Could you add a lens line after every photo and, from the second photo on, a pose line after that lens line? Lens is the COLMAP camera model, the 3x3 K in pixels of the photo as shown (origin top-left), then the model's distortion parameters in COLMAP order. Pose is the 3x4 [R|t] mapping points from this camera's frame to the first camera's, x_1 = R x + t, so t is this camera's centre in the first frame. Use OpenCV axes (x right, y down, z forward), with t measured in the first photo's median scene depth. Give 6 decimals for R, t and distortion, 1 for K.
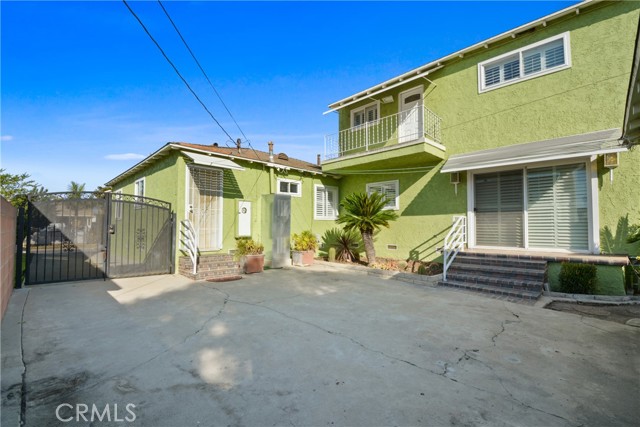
lens RADIAL K [[279.9, 0, 324.0], [0, 279.9, 214.6], [0, 0, 1]] dist [-0.002094, -0.000764]
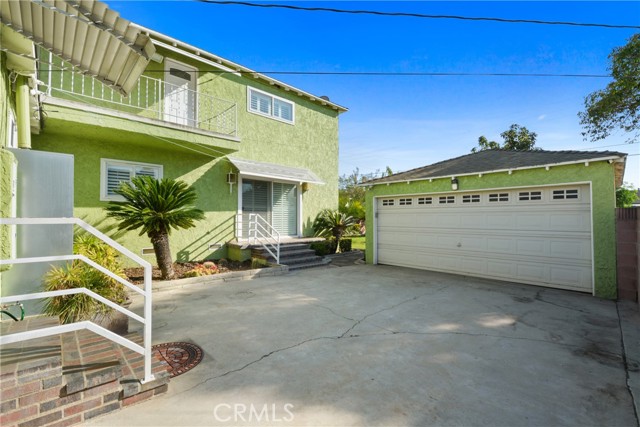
lens RADIAL K [[286.8, 0, 320.0], [0, 286.8, 213.5], [0, 0, 1]] dist [-0.001491, -0.000542]
pose [[0.024576, 0.013953, 0.999601, -0.873745], [-0.041926, 0.999037, -0.012914, 0.007784], [-0.998818, -0.041592, 0.025137, 0.859759]]
